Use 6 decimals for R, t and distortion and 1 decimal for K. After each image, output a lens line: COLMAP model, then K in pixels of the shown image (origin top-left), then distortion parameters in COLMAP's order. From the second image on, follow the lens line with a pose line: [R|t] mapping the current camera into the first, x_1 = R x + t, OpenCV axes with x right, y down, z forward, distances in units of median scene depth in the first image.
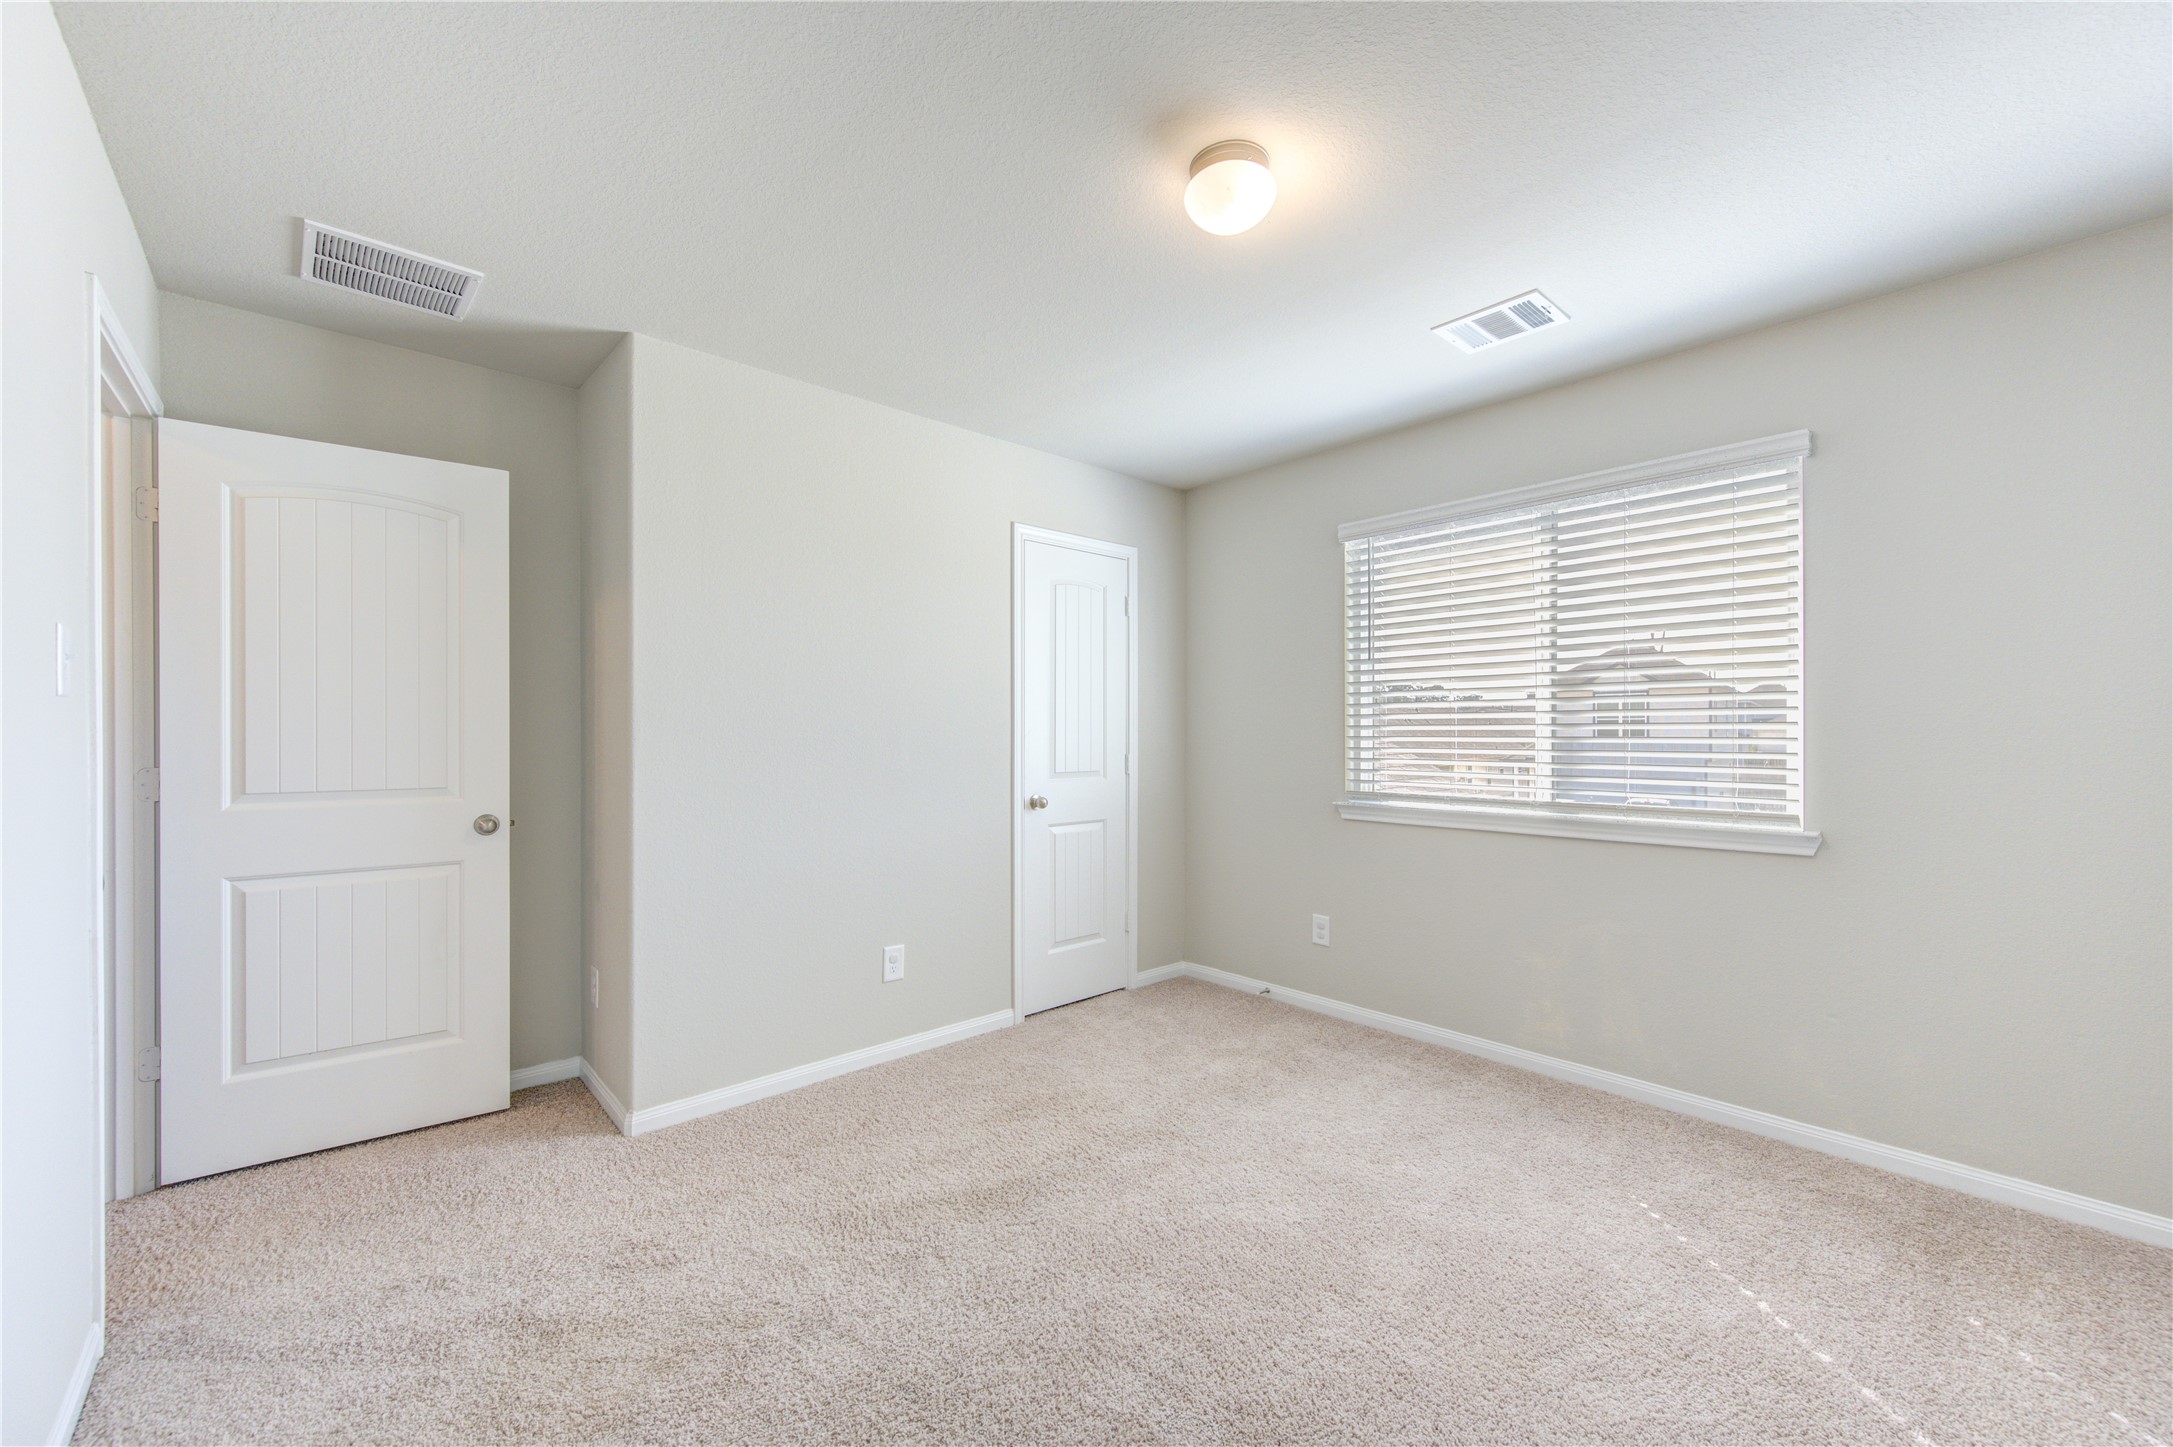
lens RADIAL K [[842.7, 0, 1092.1], [0, 842.7, 732.0], [0, 0, 1]] dist [-0.001036, -0.000431]
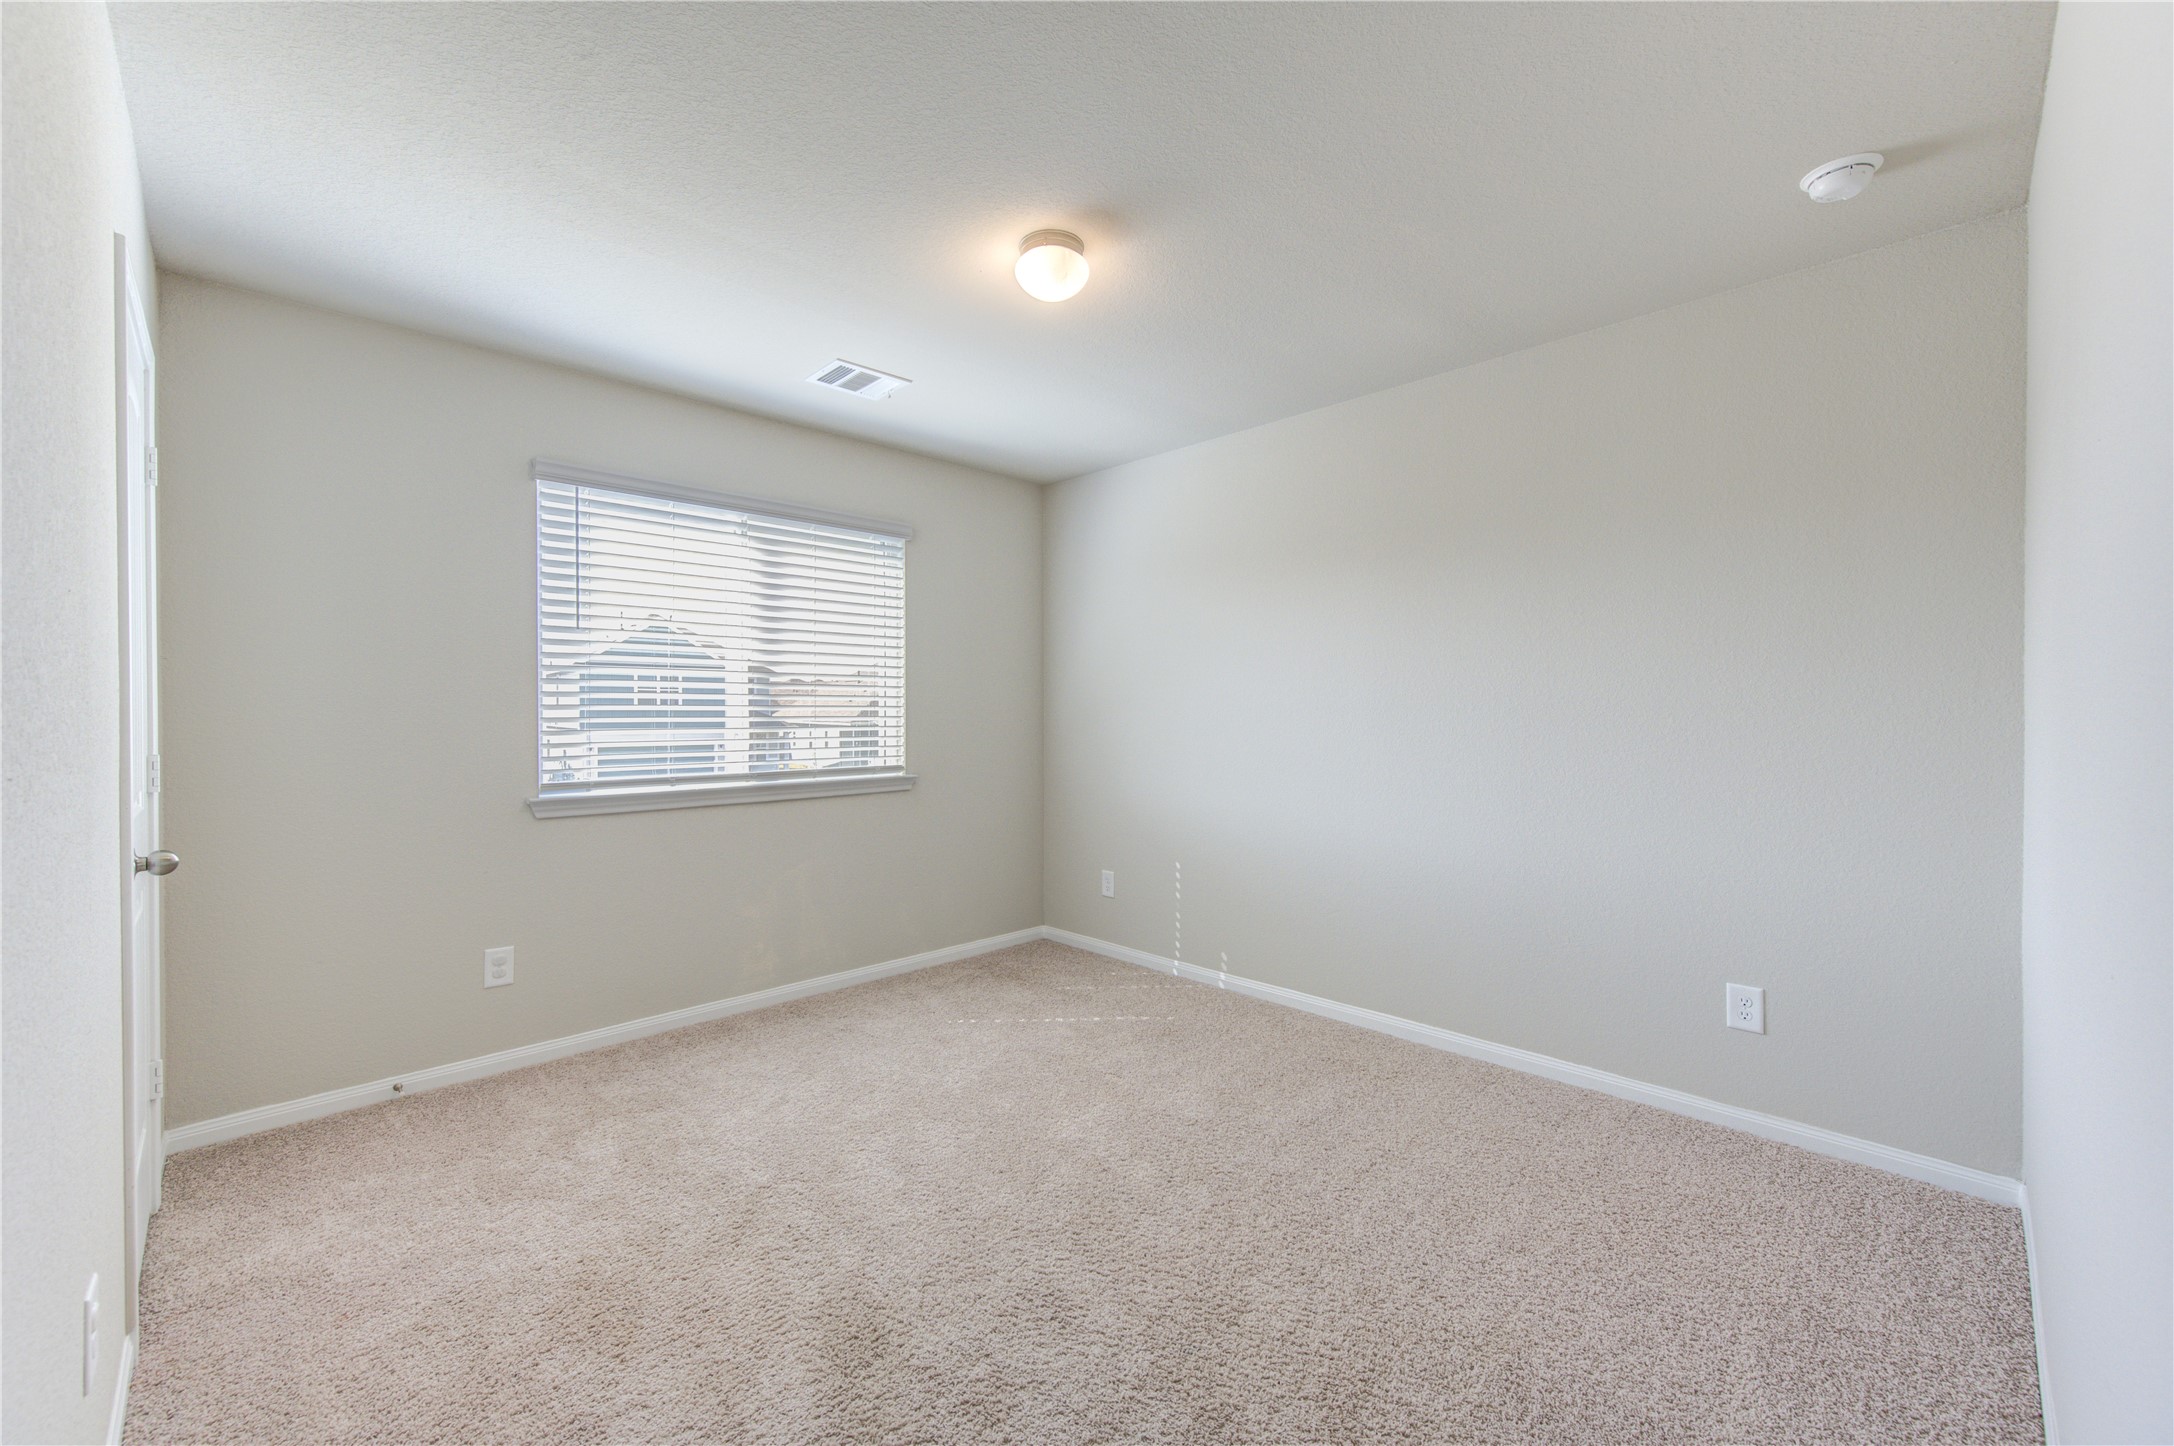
lens RADIAL K [[844.4, 0, 1085.7], [0, 844.4, 715.0], [0, 0, 1]] dist [-0.000613, -0.000111]
pose [[-0.019178, -0.001929, 0.999814, -0.613434], [0.003146, 0.999993, 0.001990, 0.002869], [-0.999811, 0.003183, -0.019172, 0.557929]]
